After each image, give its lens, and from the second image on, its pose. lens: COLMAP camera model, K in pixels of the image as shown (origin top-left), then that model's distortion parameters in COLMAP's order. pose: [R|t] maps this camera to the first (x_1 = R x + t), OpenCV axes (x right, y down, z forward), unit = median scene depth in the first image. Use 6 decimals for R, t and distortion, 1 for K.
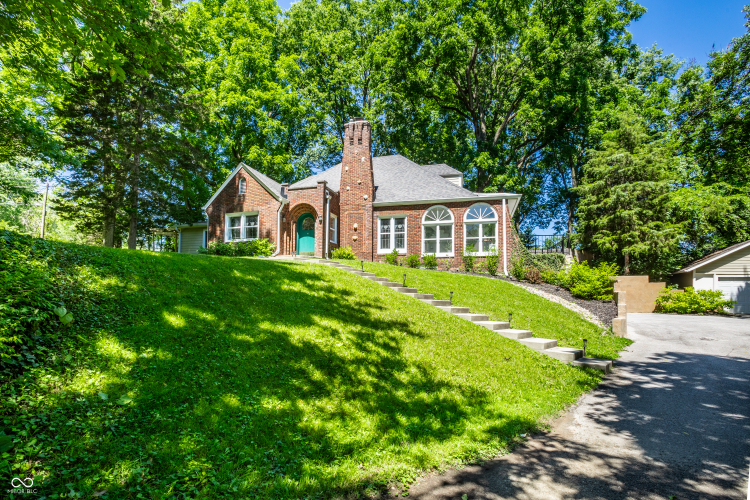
lens RADIAL K [[381.7, 0, 375.4], [0, 381.7, 238.2], [0, 0, 1]] dist [-0.089440, 0.040000]
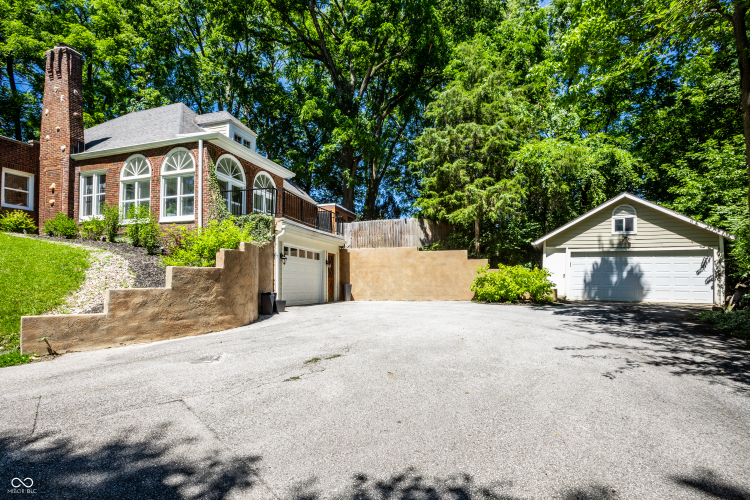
lens RADIAL K [[381.7, 0, 375.4], [0, 381.7, 238.2], [0, 0, 1]] dist [-0.089440, 0.040000]
pose [[0.999840, -0.010264, 0.014672, 0.584098], [0.009697, 0.999222, 0.038225, 0.050230], [-0.015052, -0.038077, 0.999161, 0.260866]]
